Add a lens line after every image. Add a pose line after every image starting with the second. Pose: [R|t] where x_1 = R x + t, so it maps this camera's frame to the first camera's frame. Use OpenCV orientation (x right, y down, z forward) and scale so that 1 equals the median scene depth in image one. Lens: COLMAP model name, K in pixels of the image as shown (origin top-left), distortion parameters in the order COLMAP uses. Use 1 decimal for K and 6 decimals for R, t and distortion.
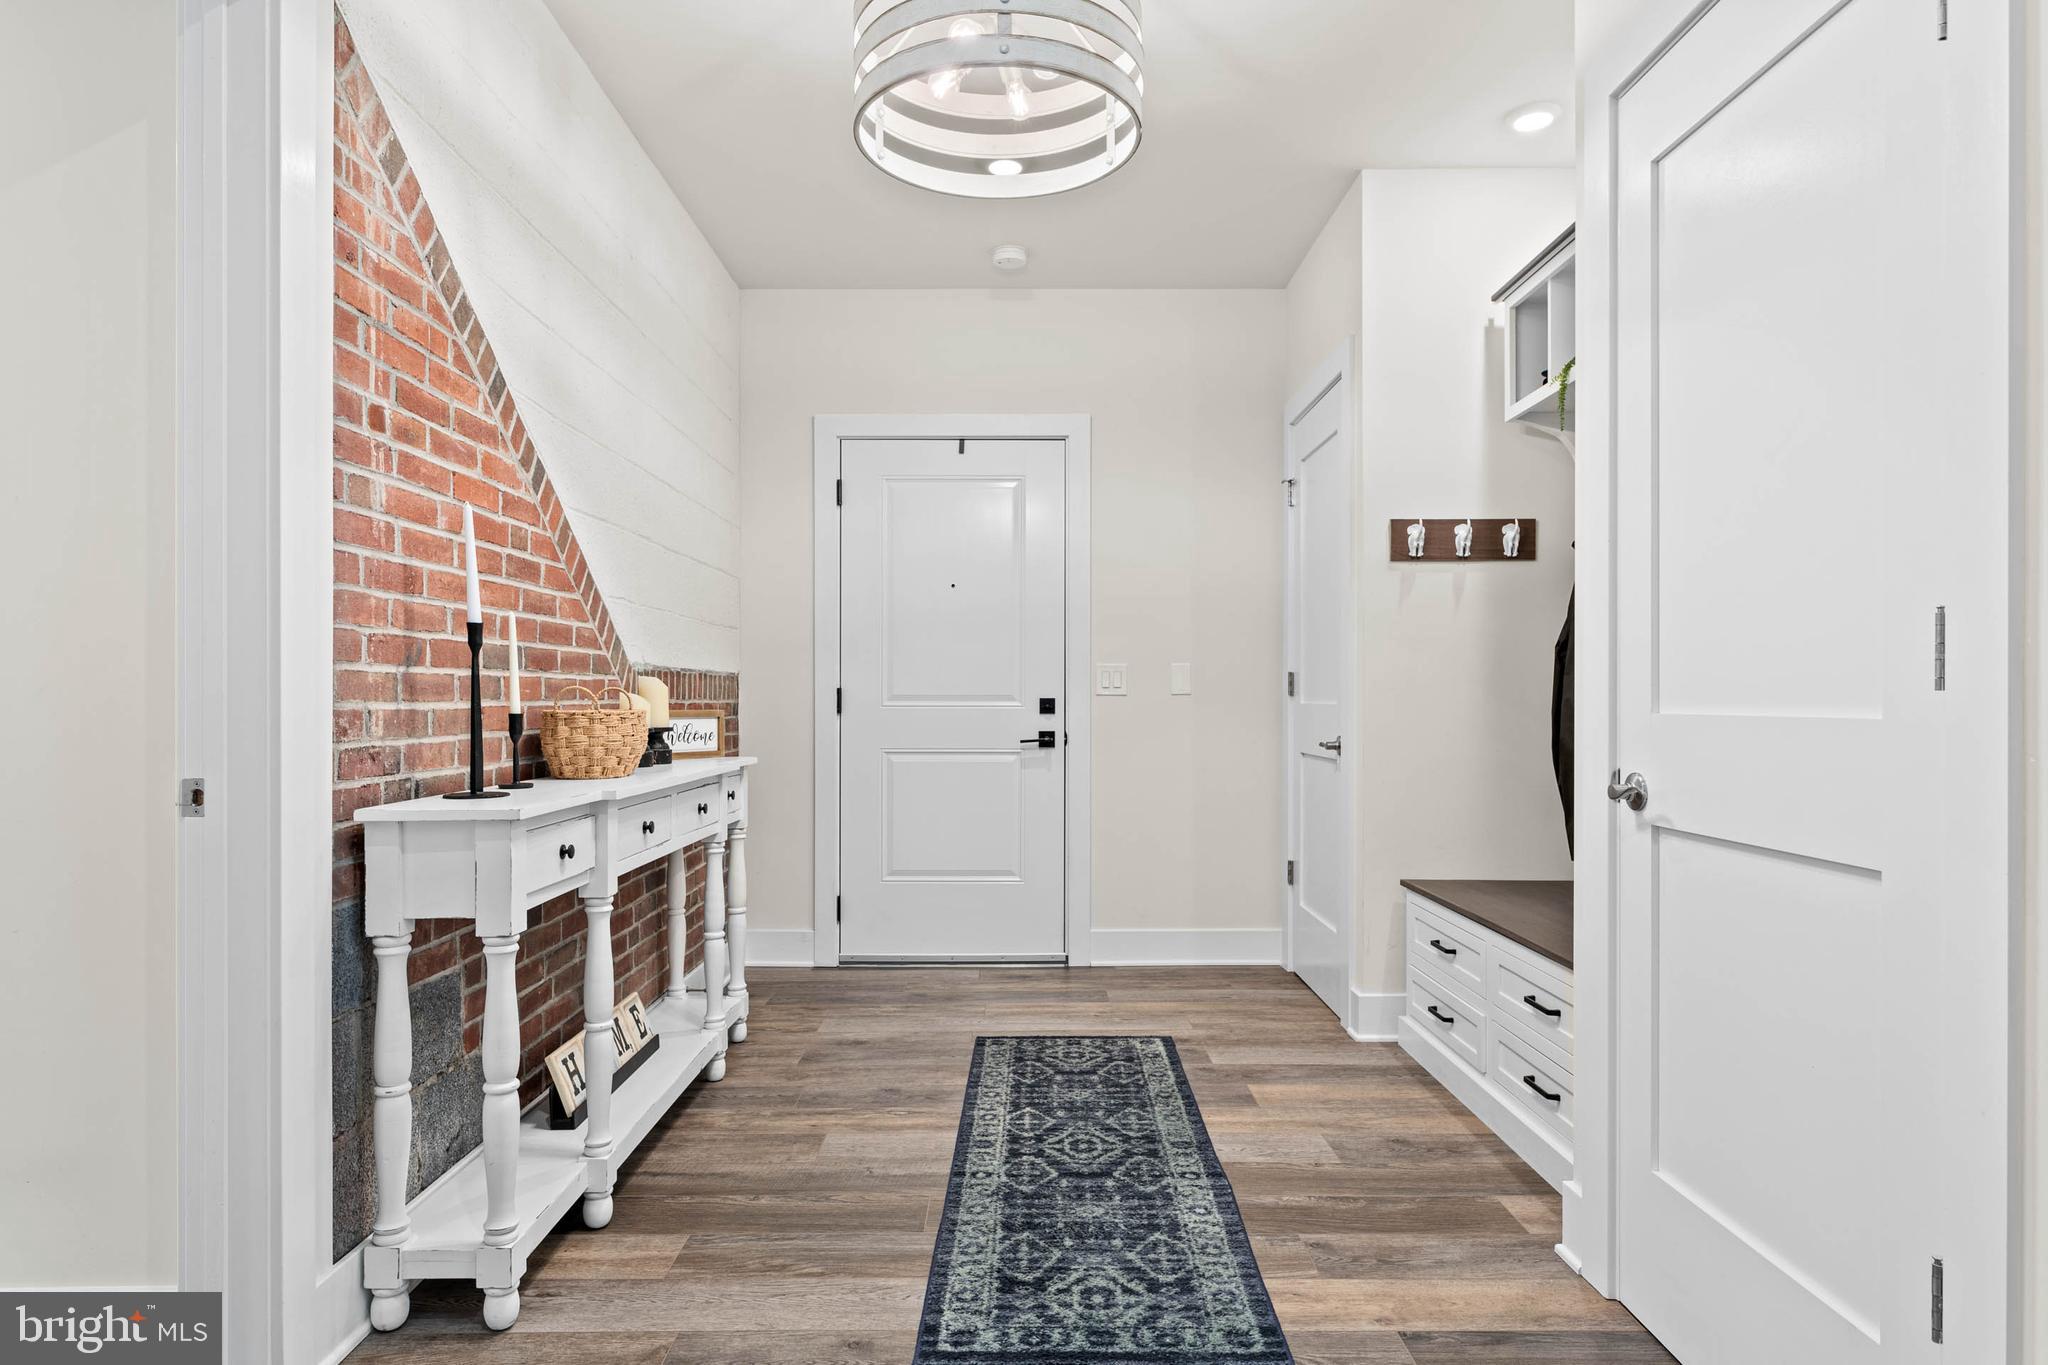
lens RADIAL K [[1191.8, 0, 1058.0], [0, 1191.8, 703.0], [0, 0, 1]] dist [0.001691, 0.000348]
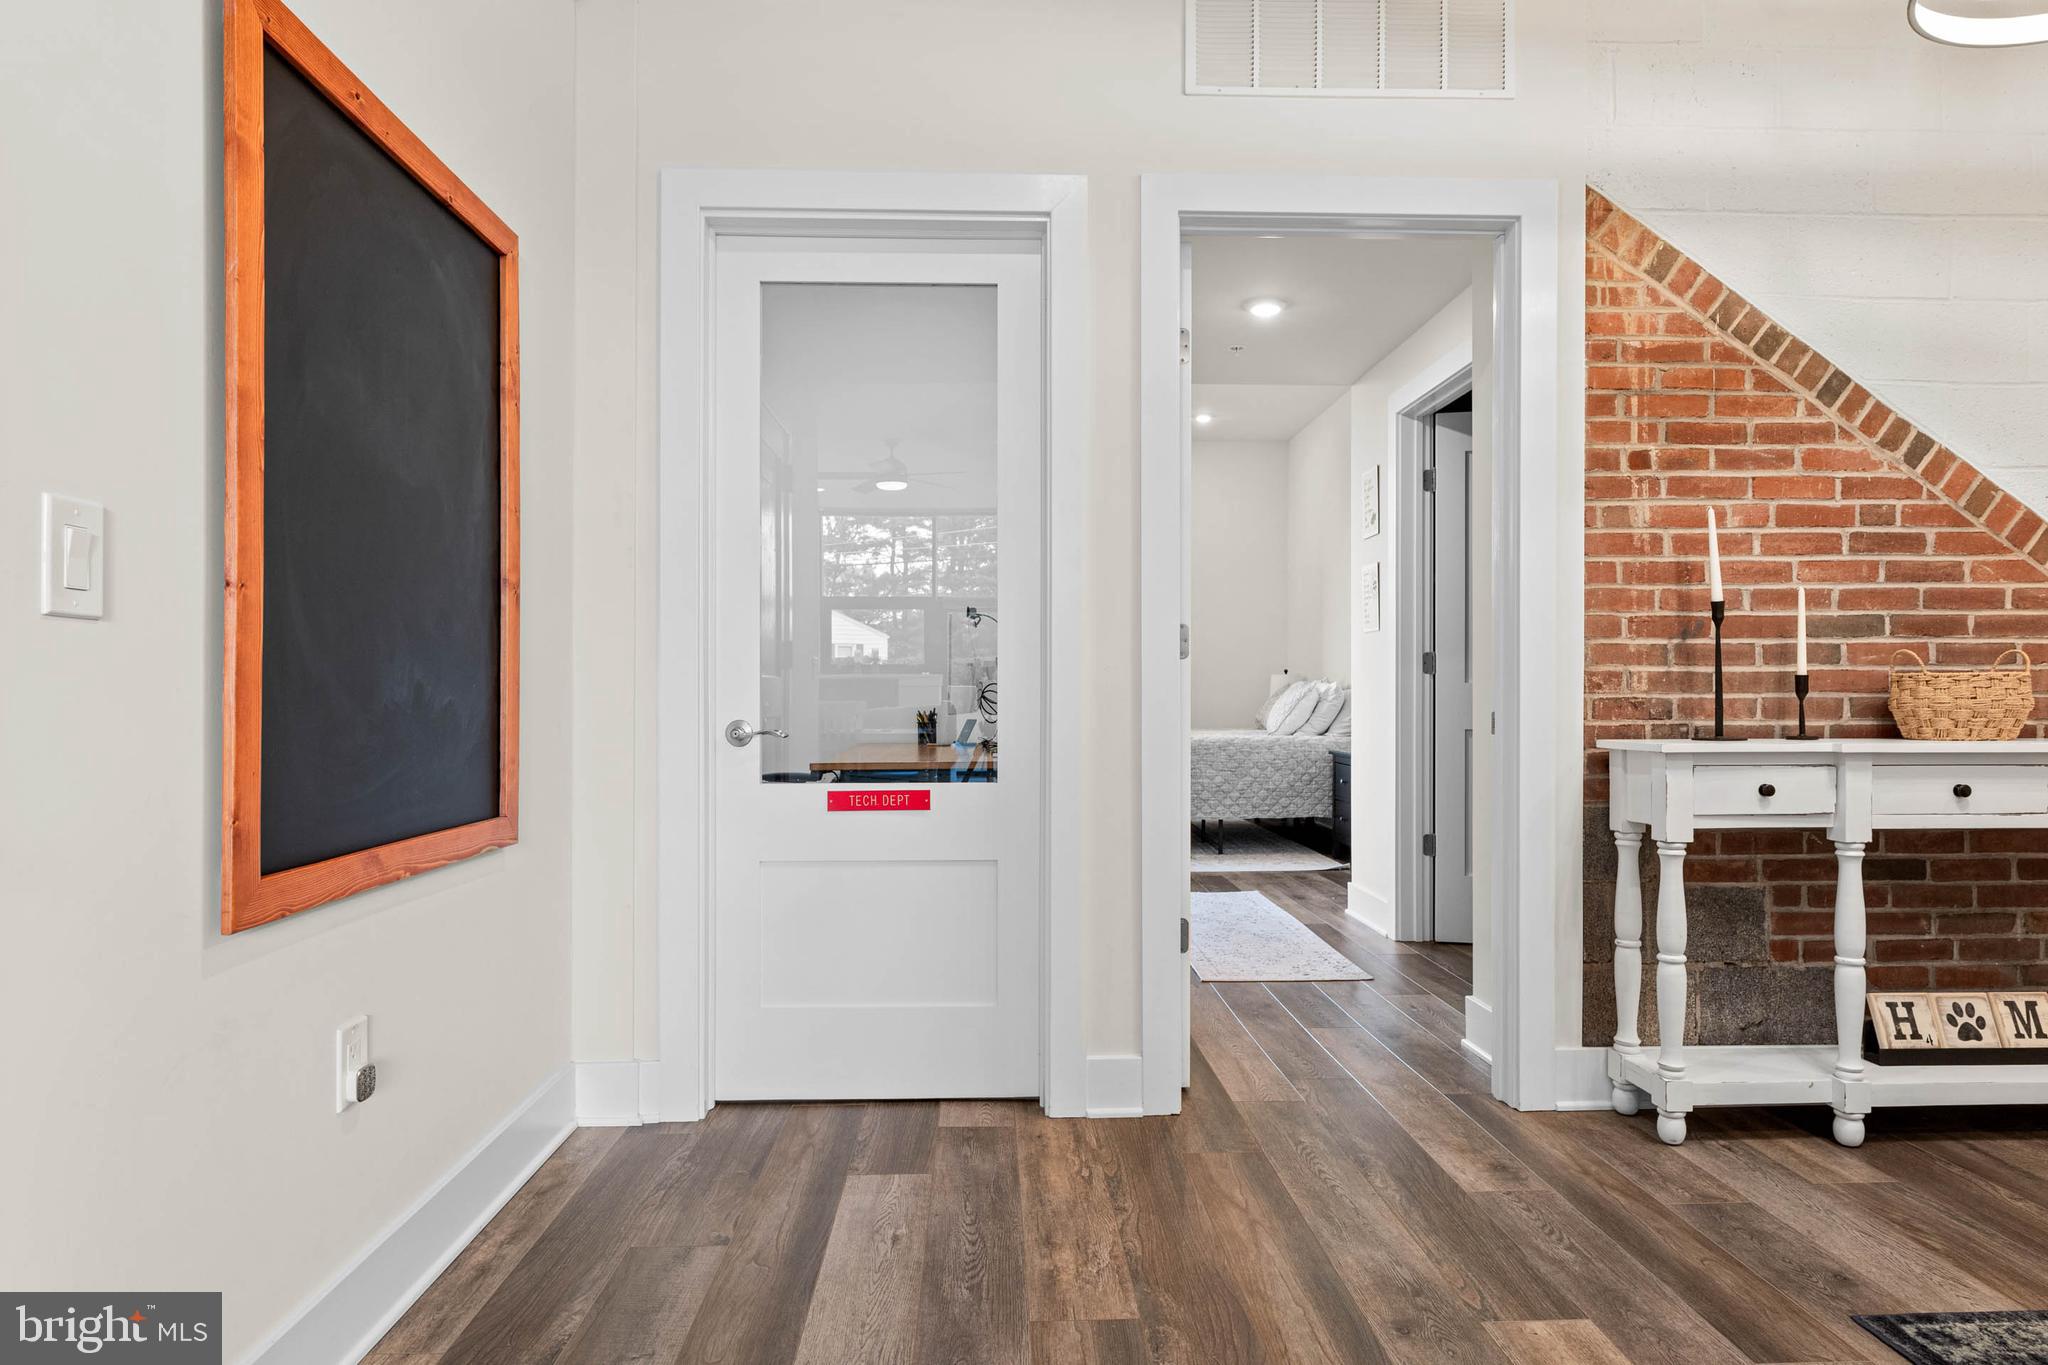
lens RADIAL K [[1201.3, 0, 1015.0], [0, 1201.3, 695.5], [0, 0, 1]] dist [0.001656, 0.000671]
pose [[0.011691, 0.001303, -0.999931, 0.773462], [-0.002273, 0.999997, 0.001276, 0.032002], [0.999929, 0.002258, 0.011694, 0.248558]]
